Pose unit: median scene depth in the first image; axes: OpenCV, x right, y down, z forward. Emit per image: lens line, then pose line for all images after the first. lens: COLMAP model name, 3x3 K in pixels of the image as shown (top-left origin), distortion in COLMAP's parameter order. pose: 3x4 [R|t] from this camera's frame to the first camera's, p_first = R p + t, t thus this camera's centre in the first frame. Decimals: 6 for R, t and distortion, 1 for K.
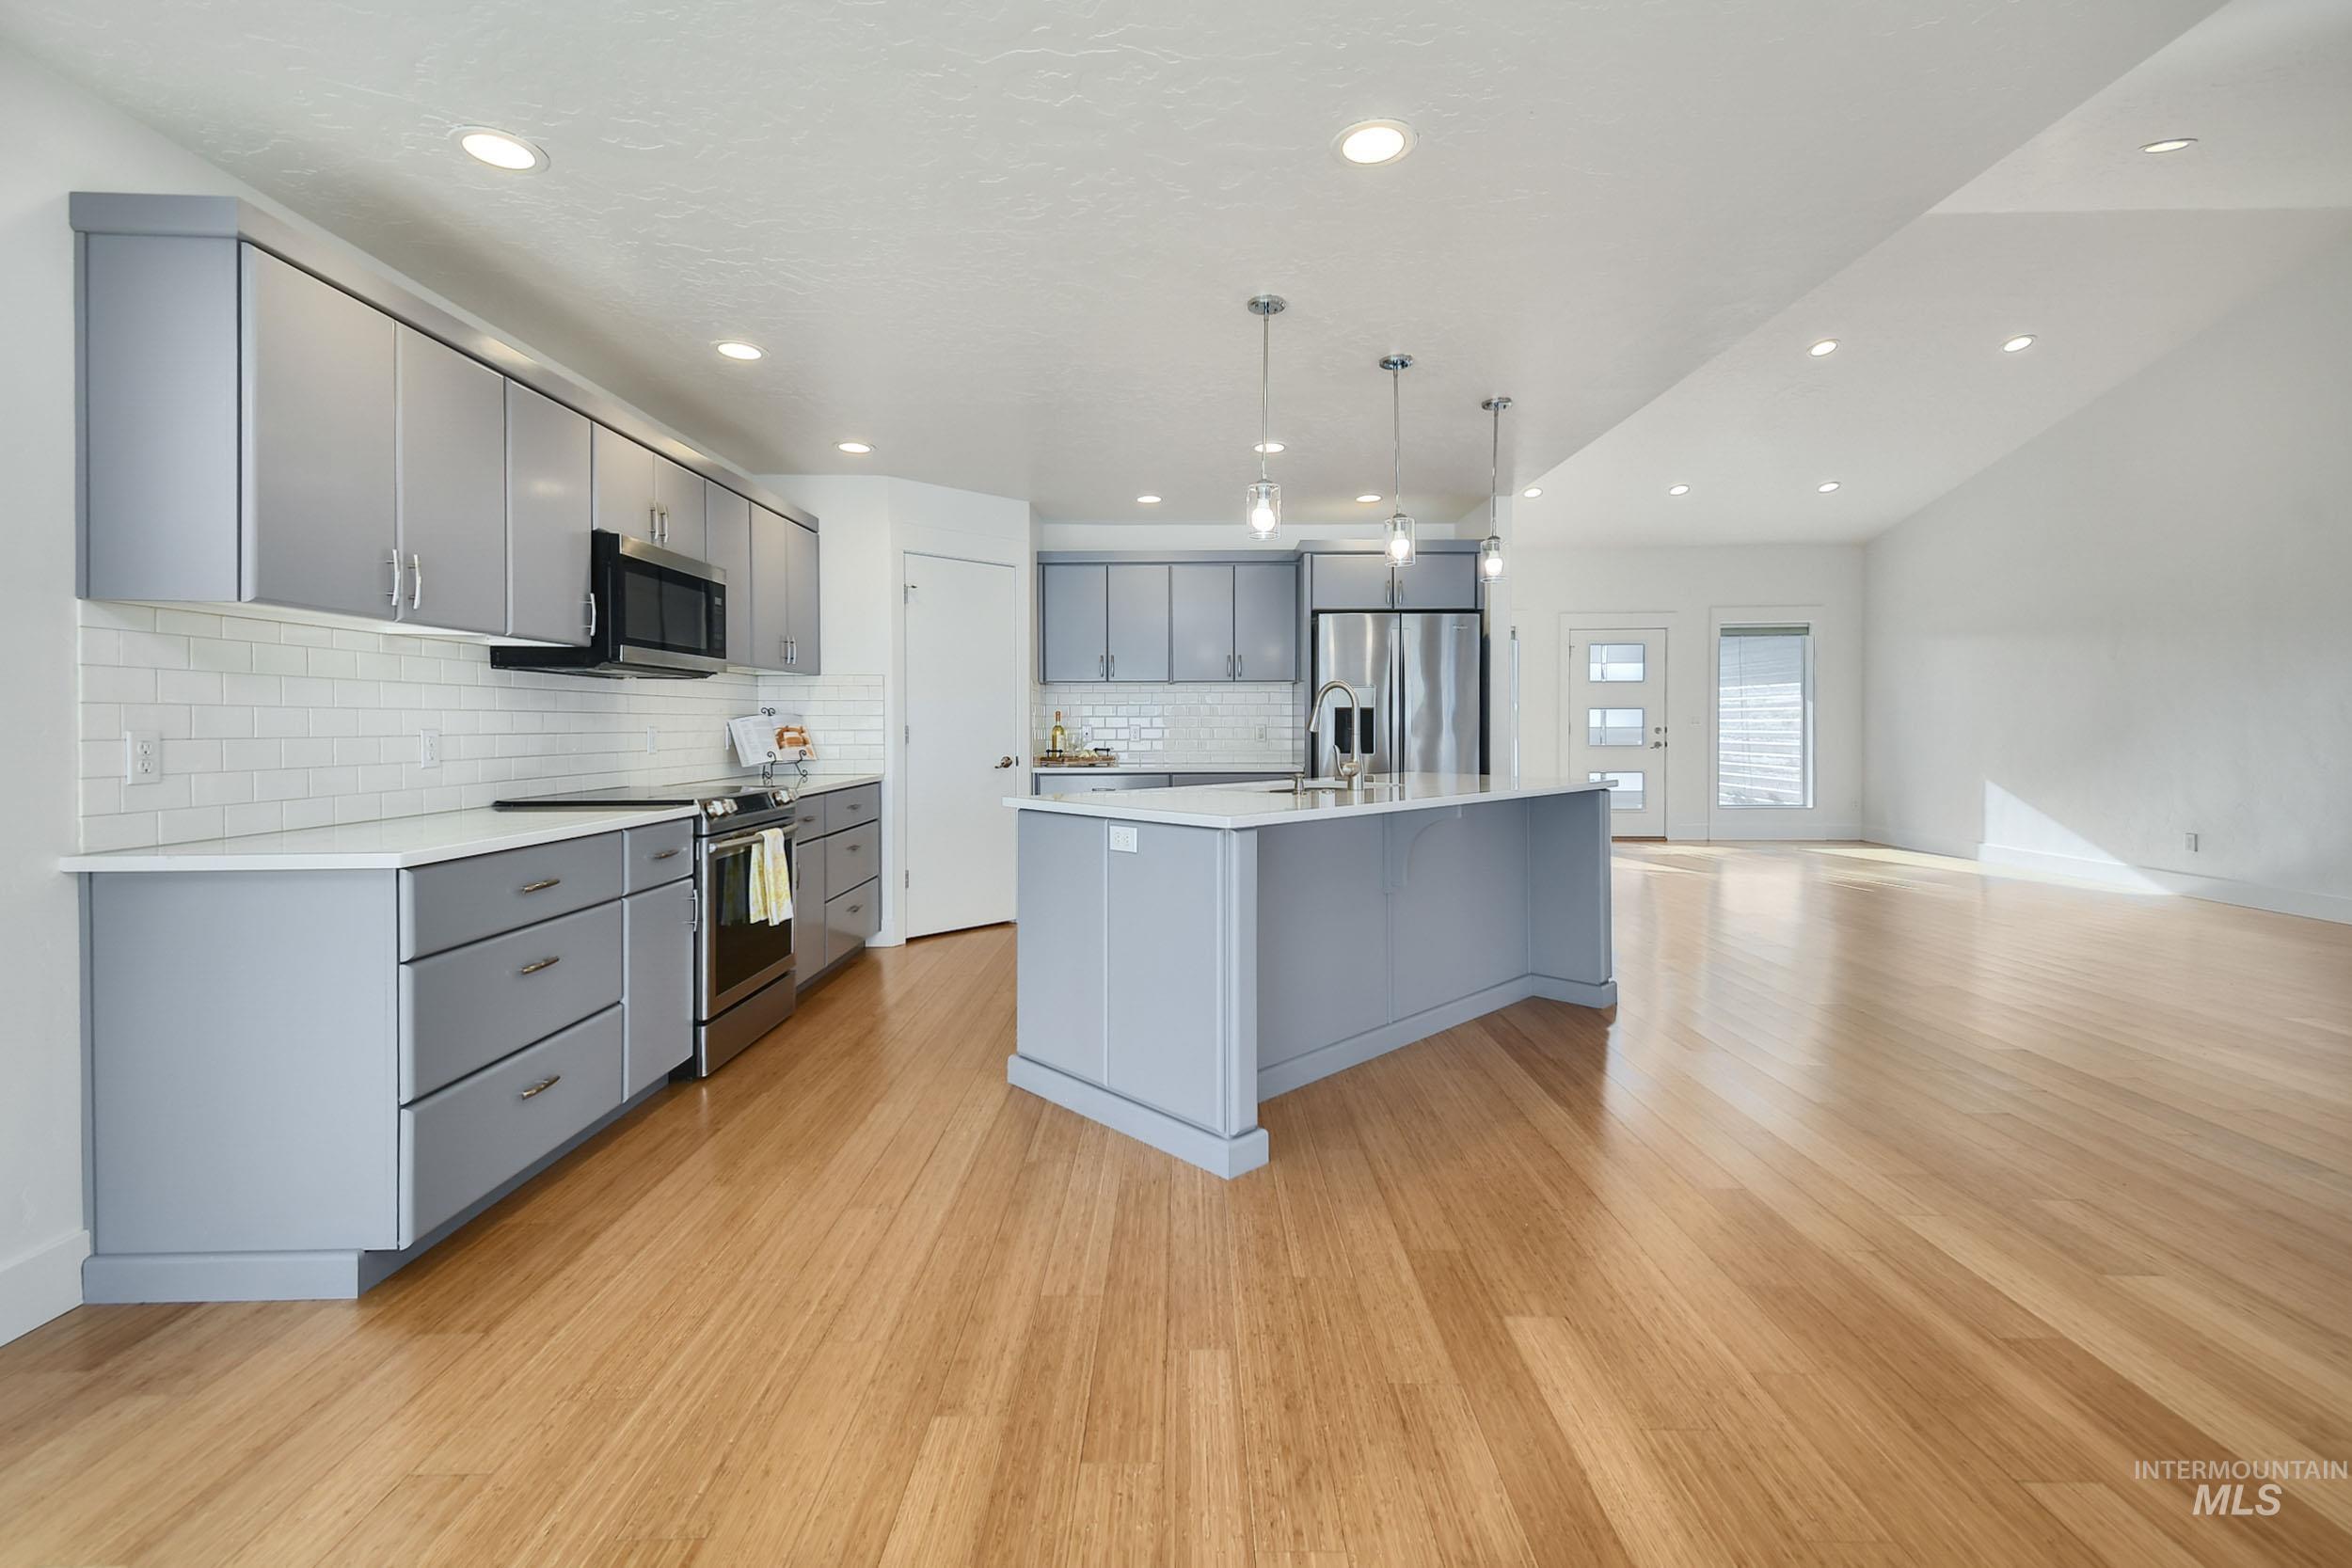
lens RADIAL K [[1016.6, 0, 1180.4], [0, 1016.6, 724.8], [0, 0, 1]] dist [0.086116, 0.000069]
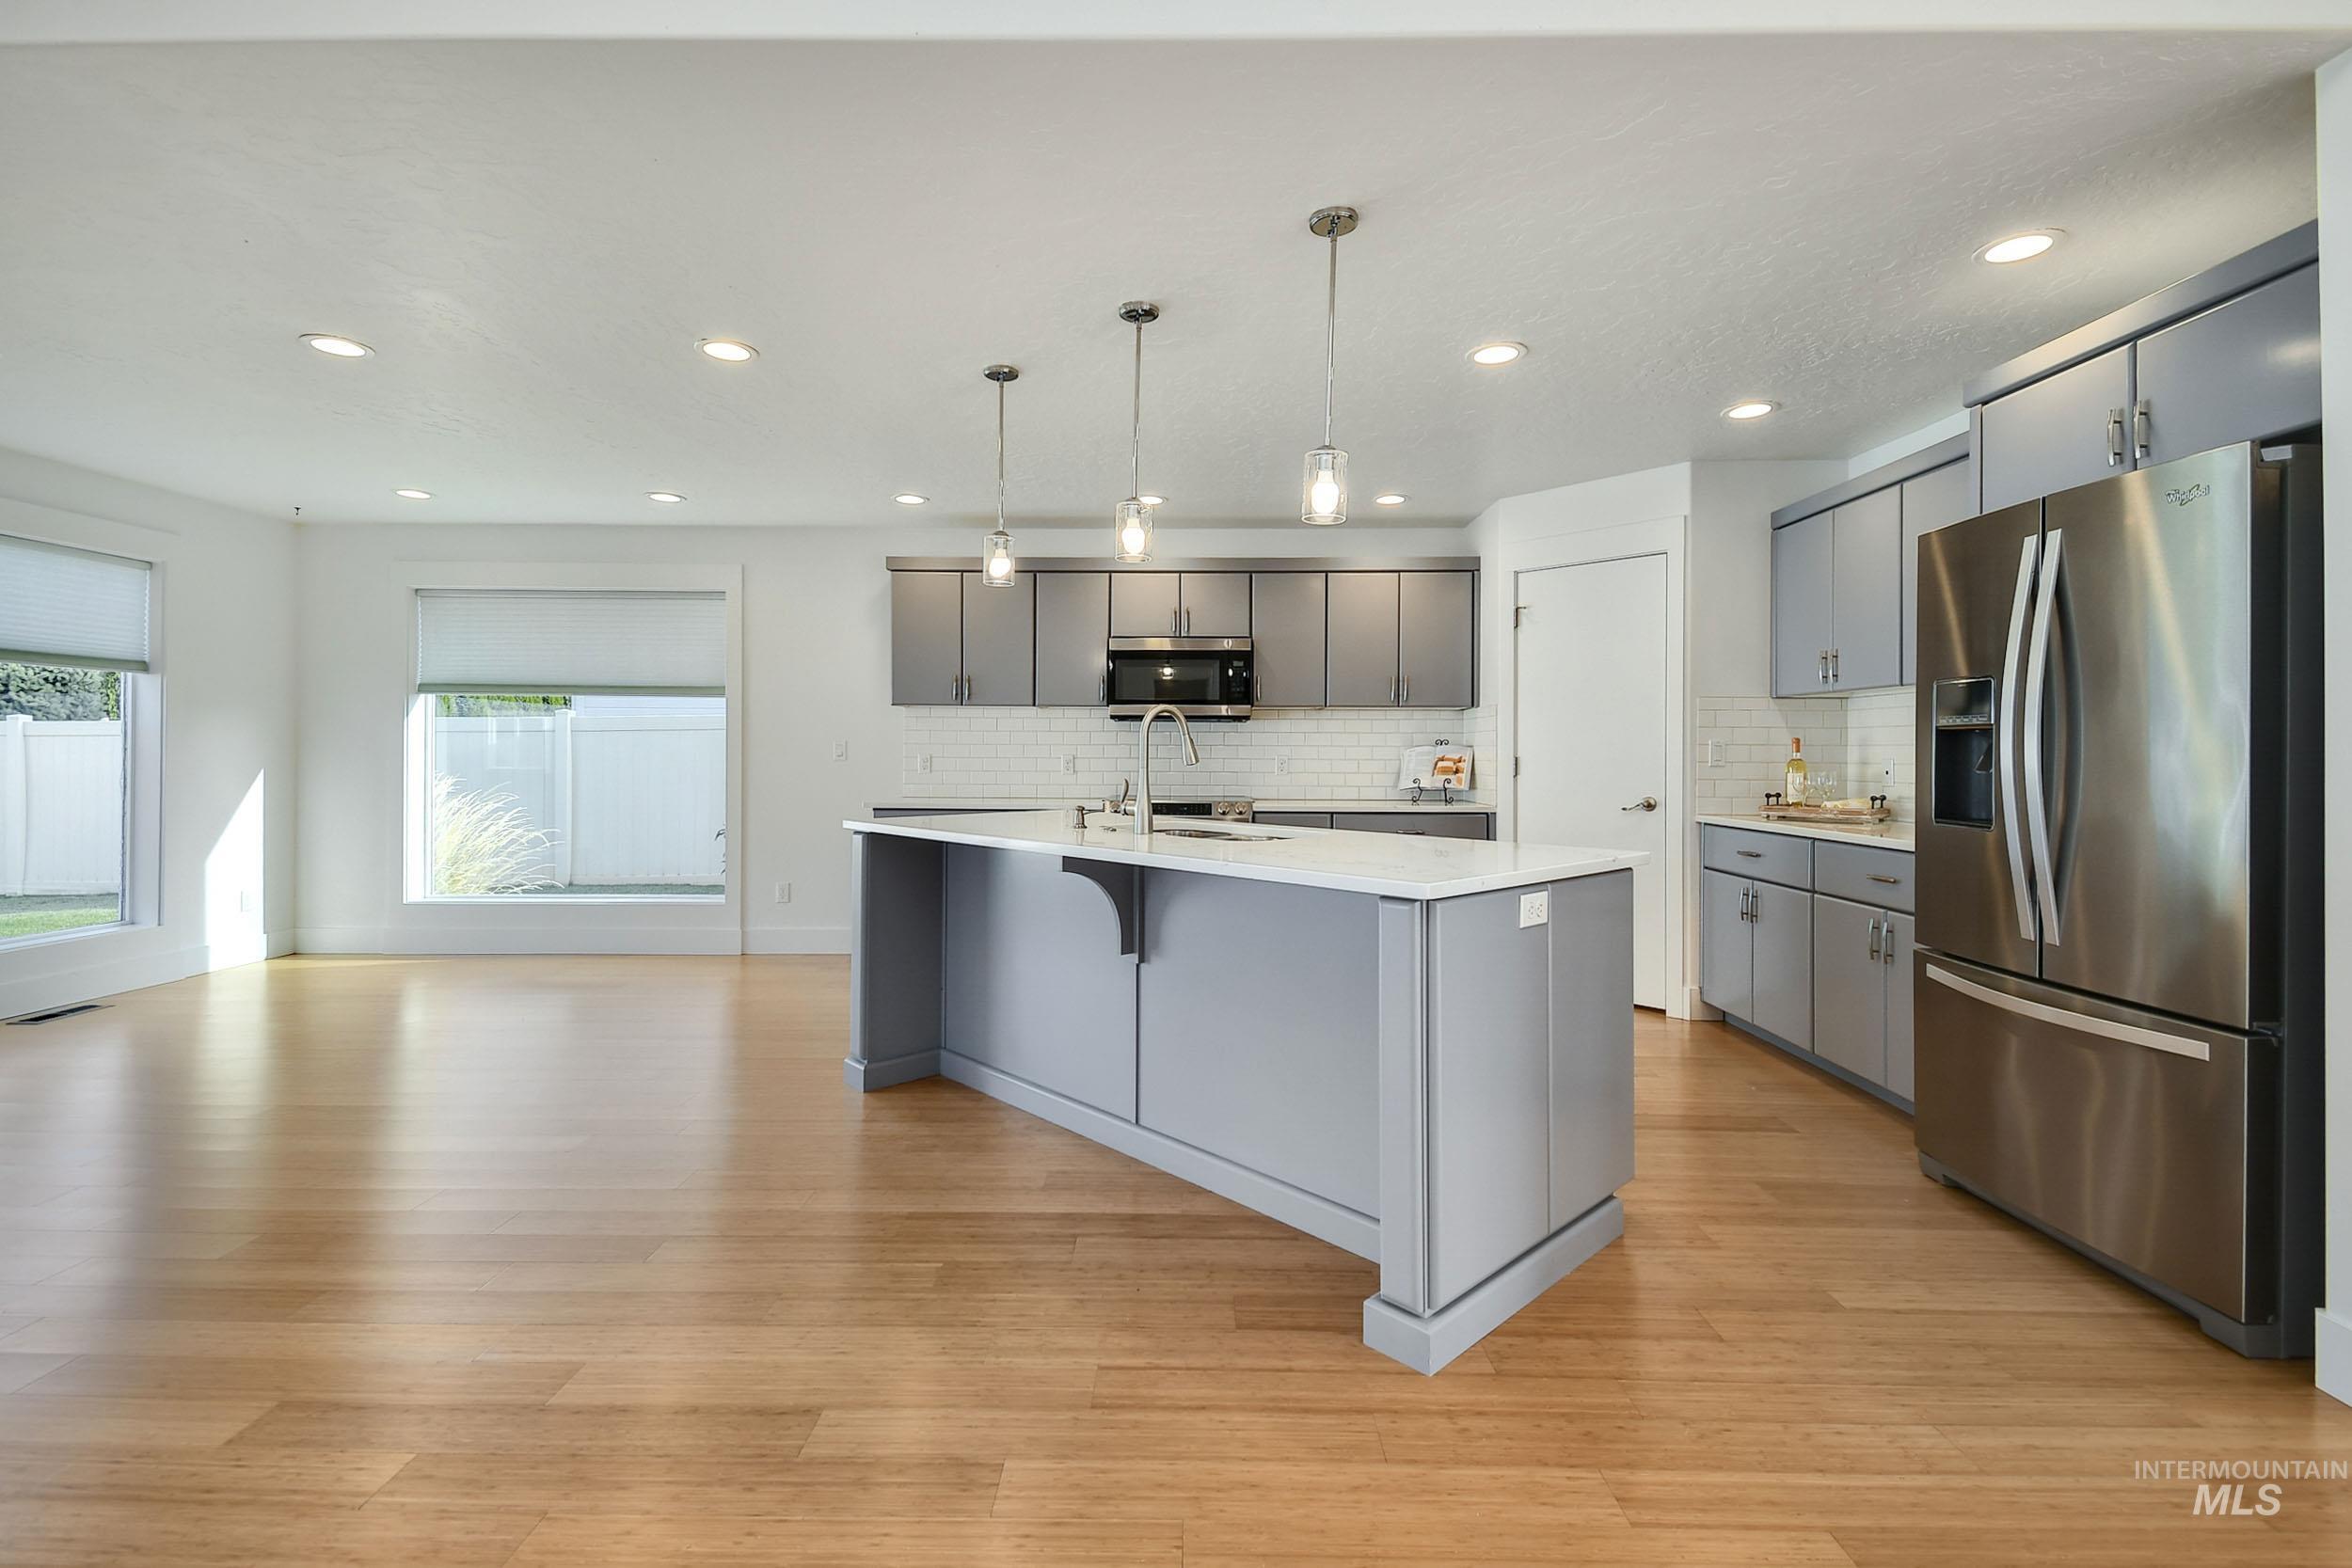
lens RADIAL K [[1004.3, 0, 1176.1], [0, 1004.3, 750.5], [0, 0, 1]] dist [0.035720, -0.000098]
pose [[-0.013835, 0.002474, -0.999901, 0.895938], [-0.004796, 0.999985, 0.002541, -0.007572], [0.999893, 0.004831, -0.013823, 0.931857]]
